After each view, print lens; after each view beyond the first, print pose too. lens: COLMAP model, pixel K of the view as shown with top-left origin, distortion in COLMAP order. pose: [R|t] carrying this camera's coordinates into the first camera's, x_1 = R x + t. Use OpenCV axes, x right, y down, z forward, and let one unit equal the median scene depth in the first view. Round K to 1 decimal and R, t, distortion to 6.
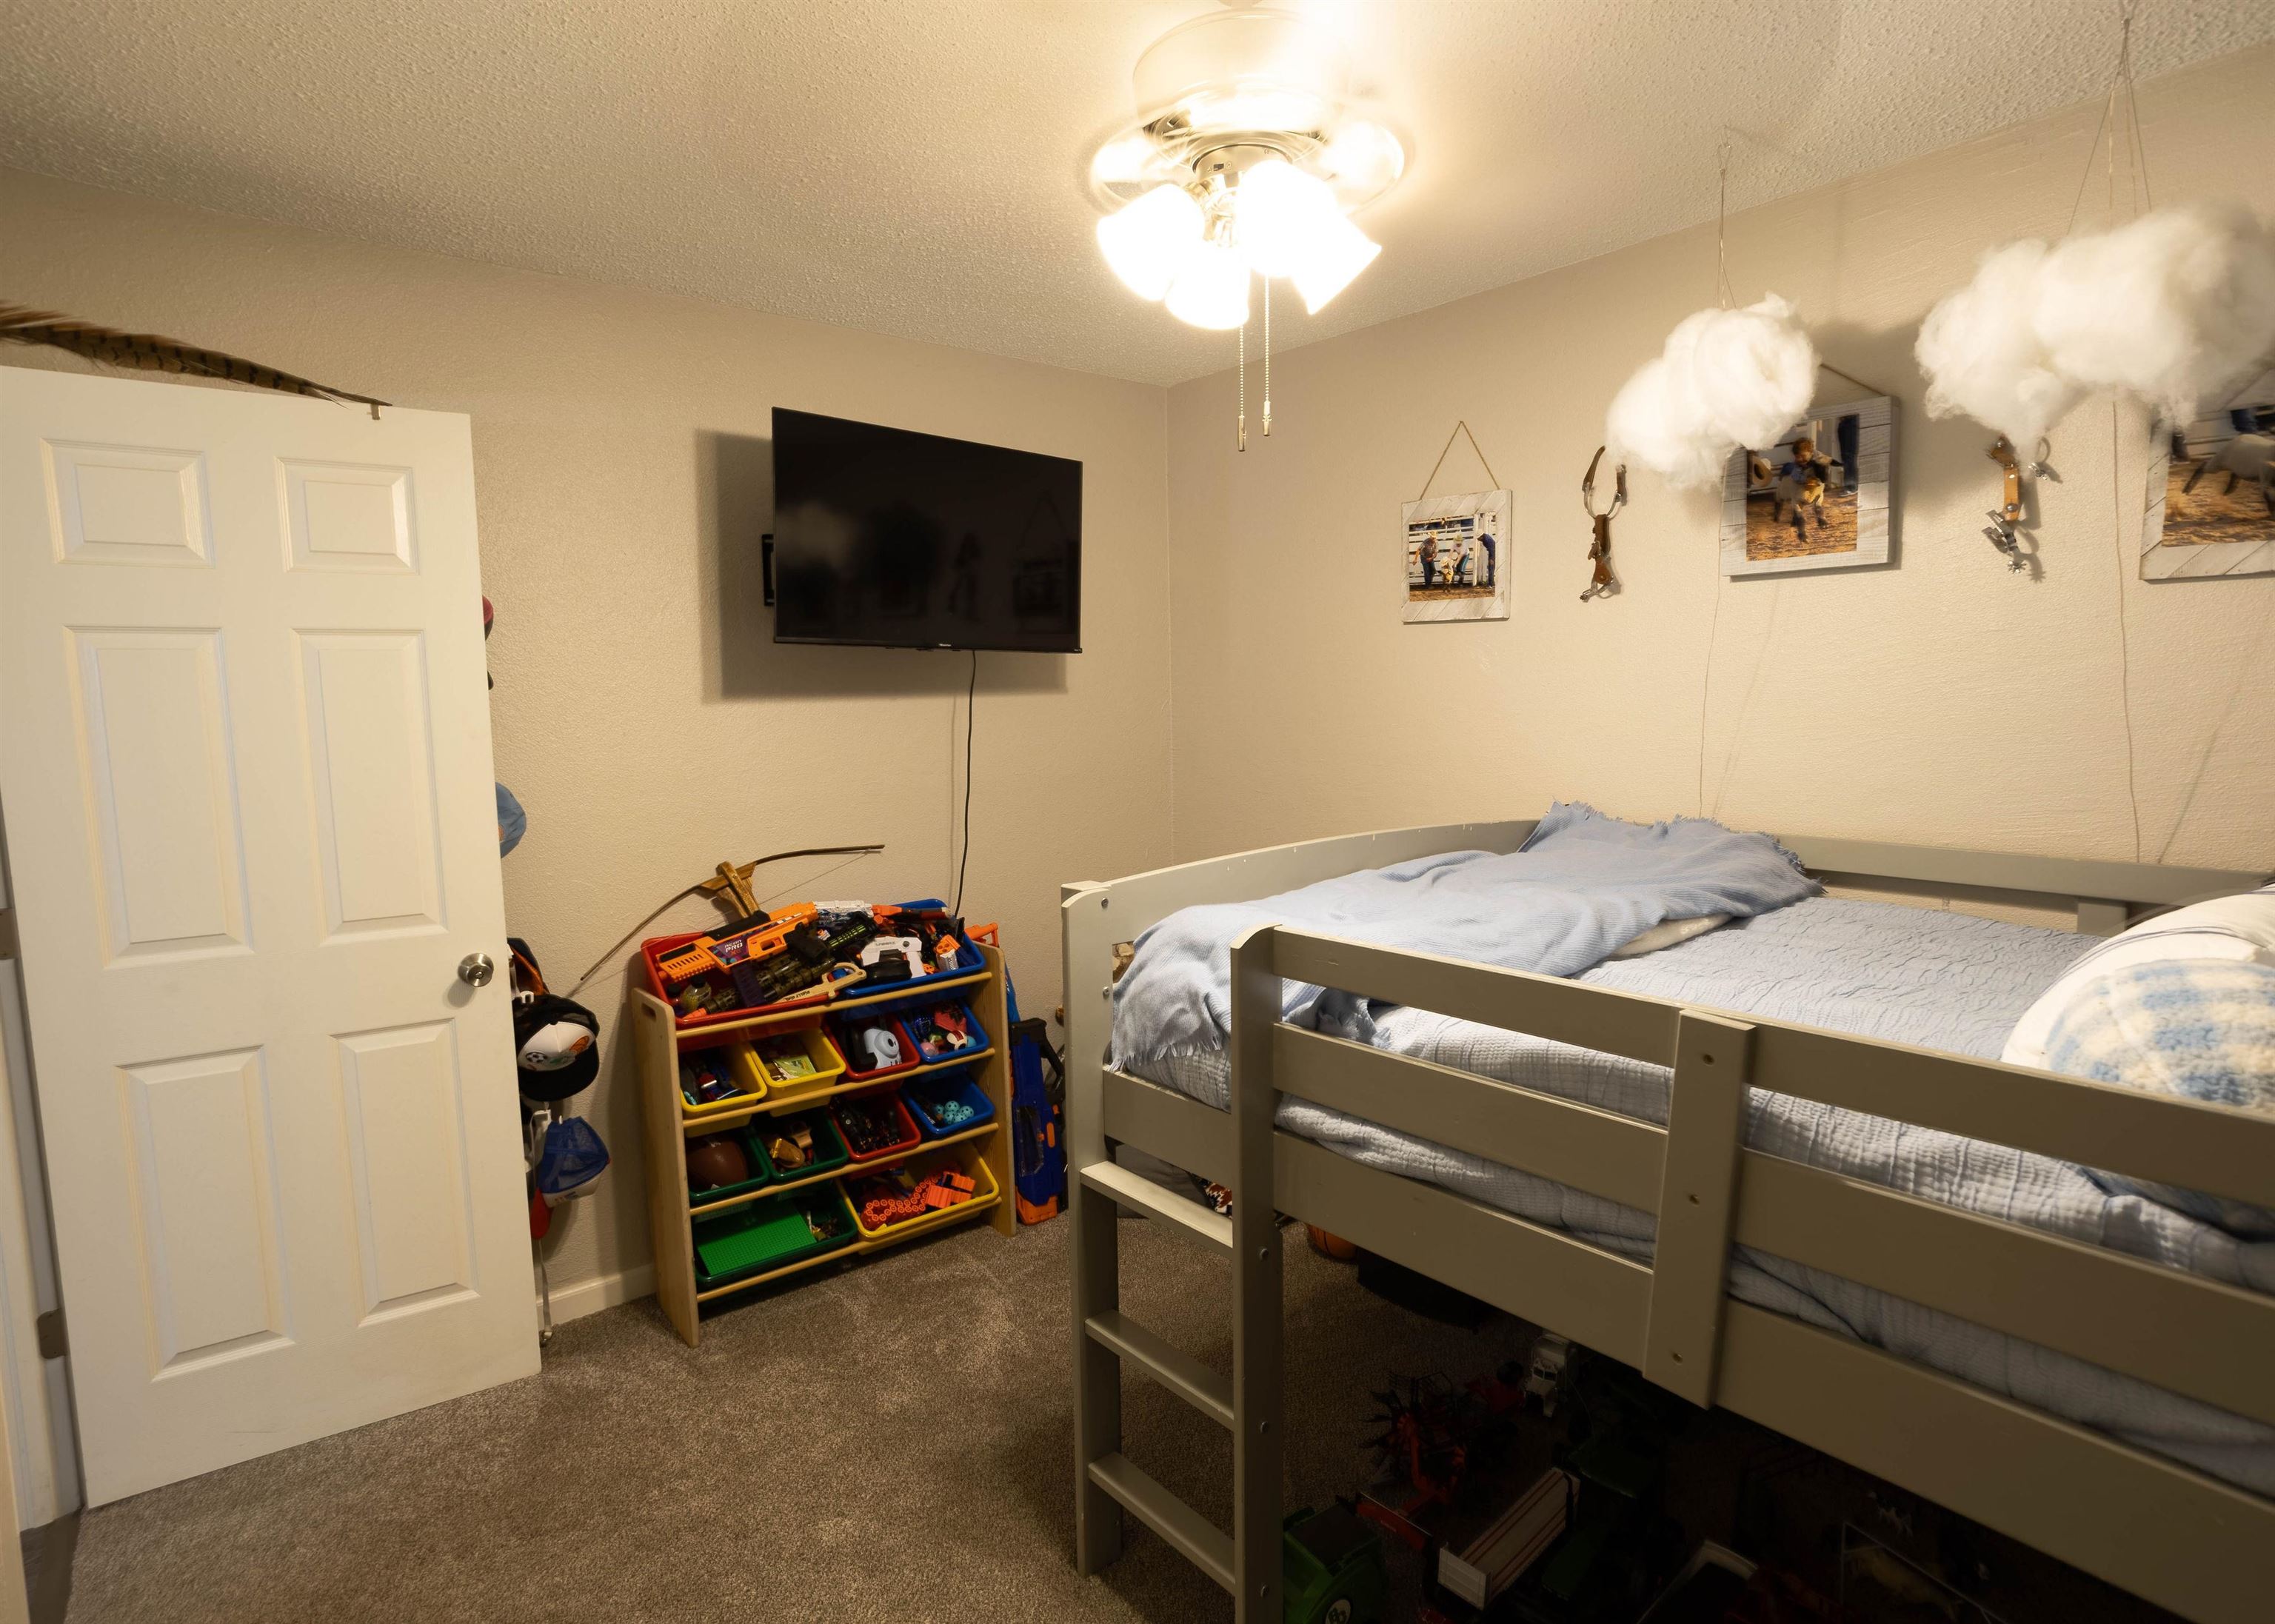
lens RADIAL K [[1154.1, 0, 1117.7], [0, 1154.1, 814.1], [0, 0, 1]] dist [-0.057589, 0.036187]
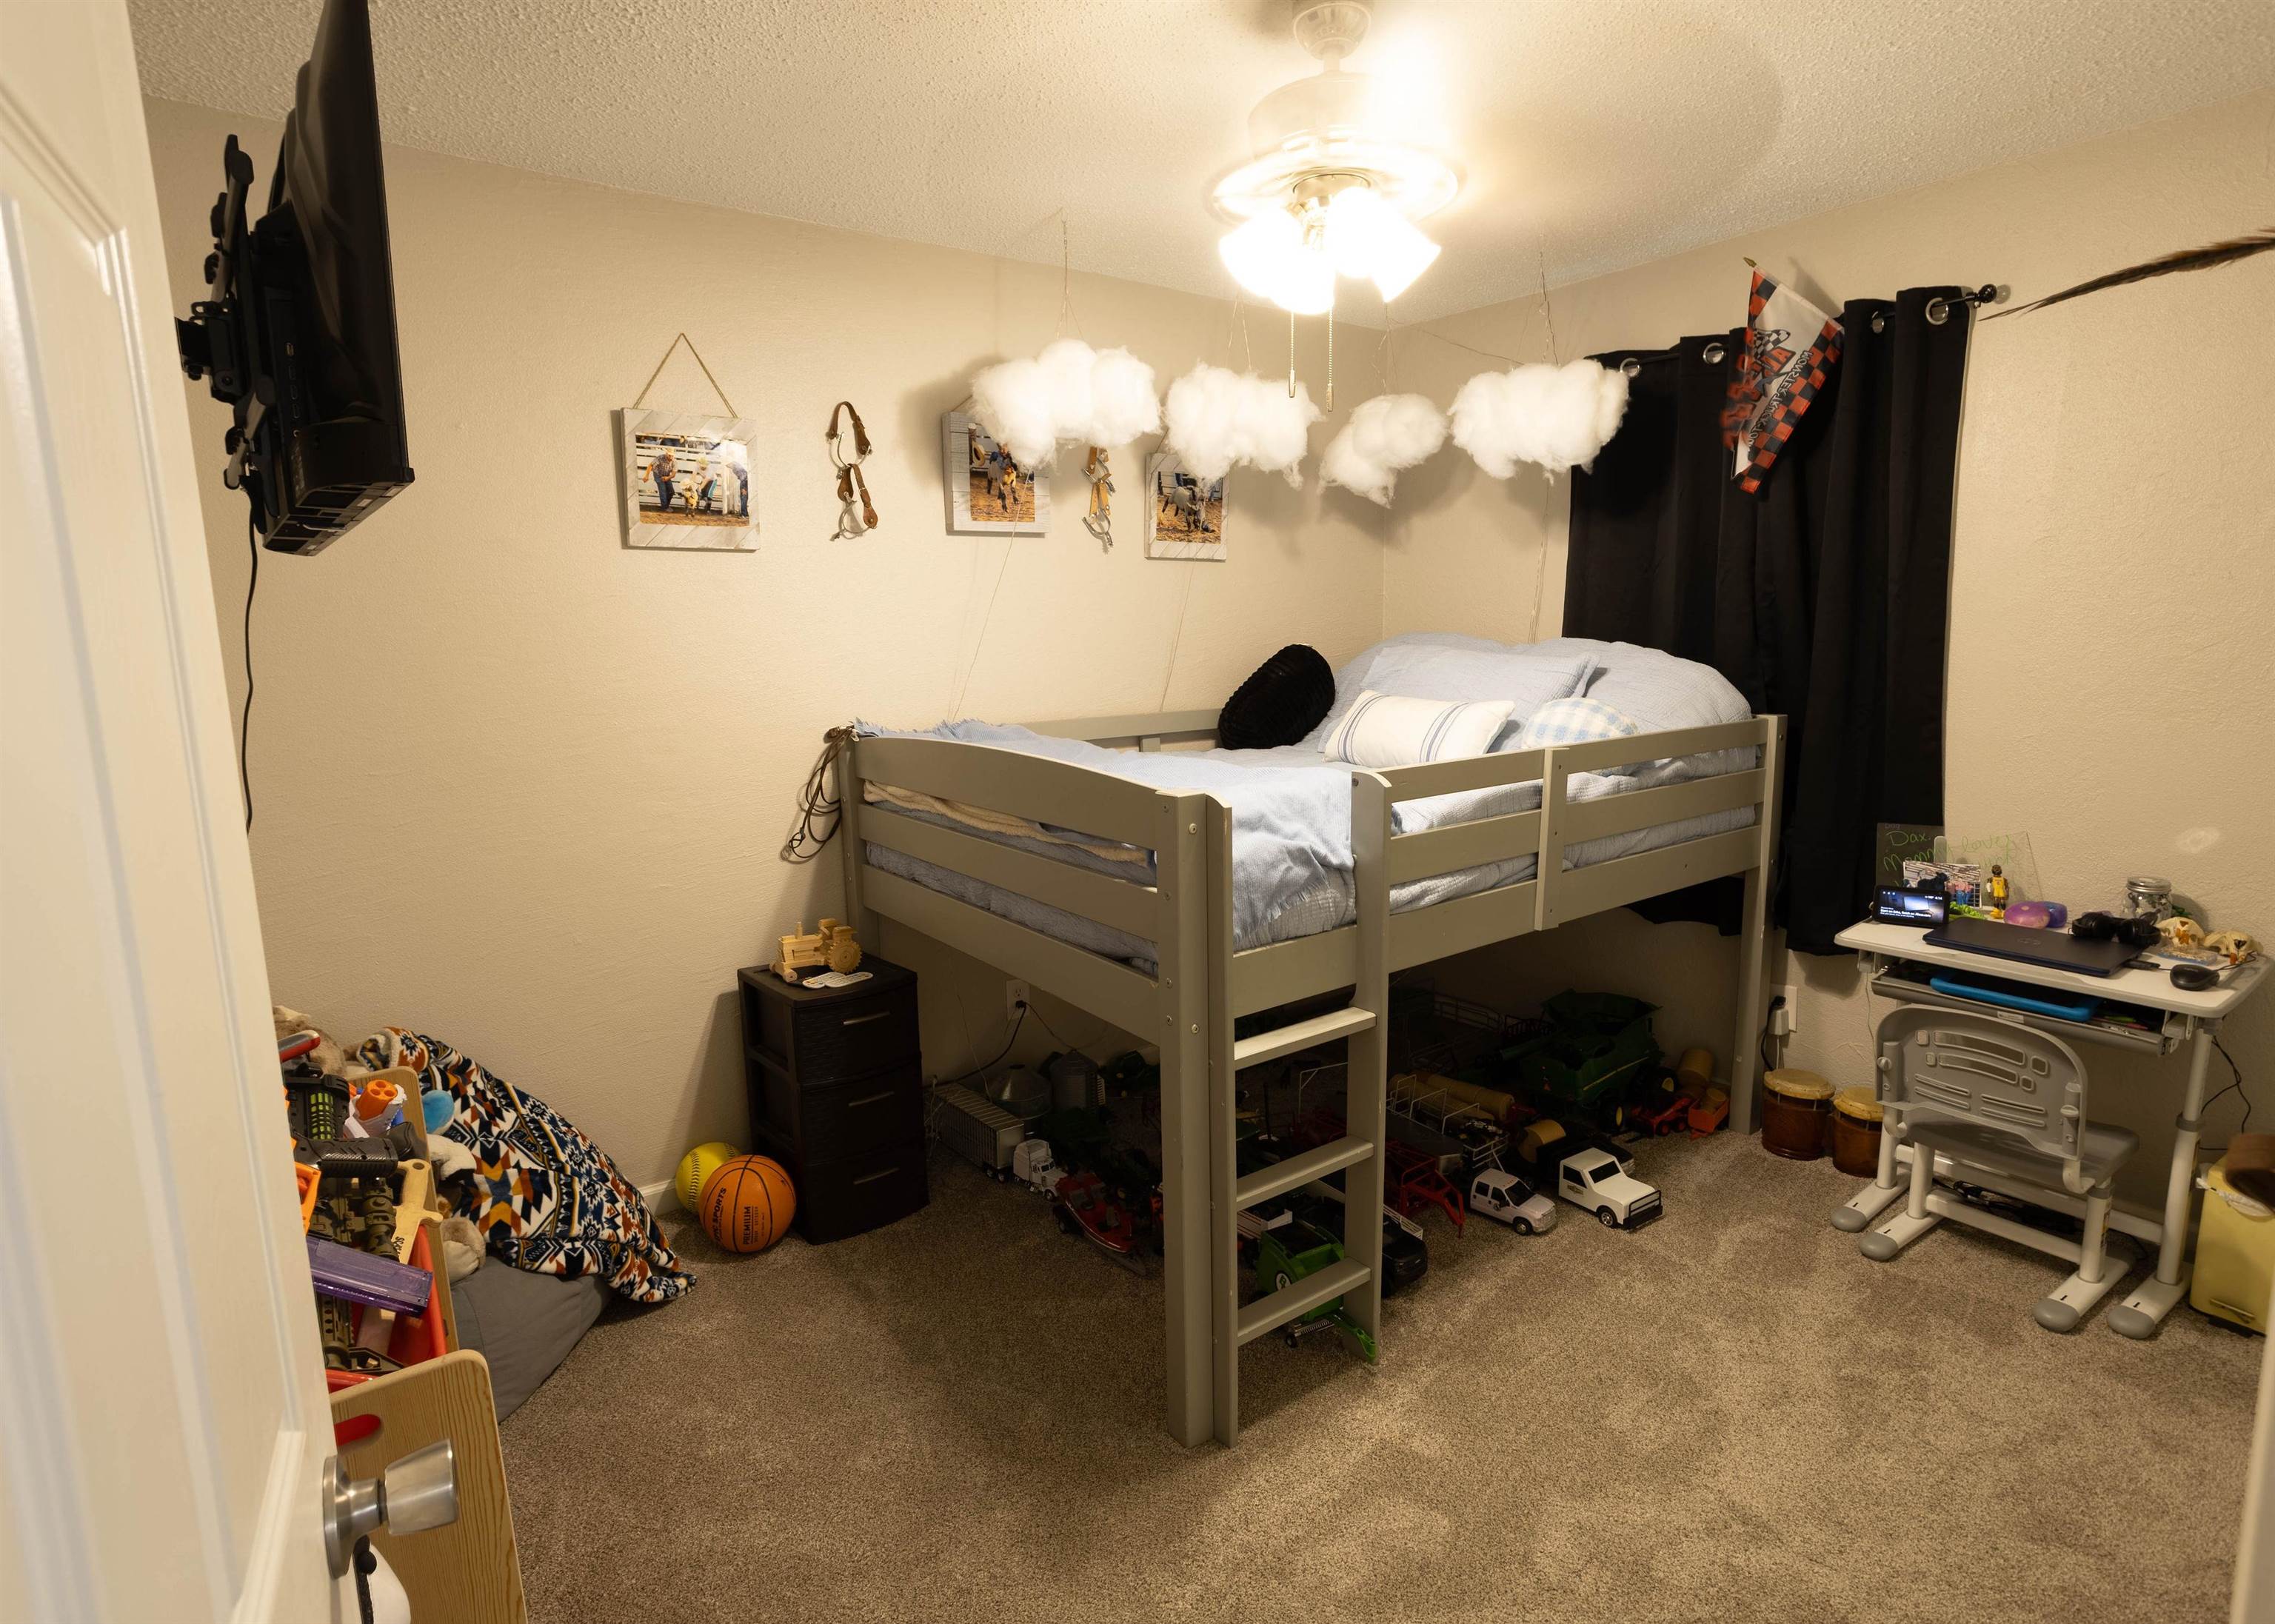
lens RADIAL K [[1154.1, 0, 1117.7], [0, 1154.1, 814.1], [0, 0, 1]] dist [-0.057589, 0.036187]
pose [[0.073384, -0.145969, 0.986564, -0.799821], [0.127874, 0.982443, 0.135847, -0.048775], [-0.989072, 0.116187, 0.090761, 0.756767]]
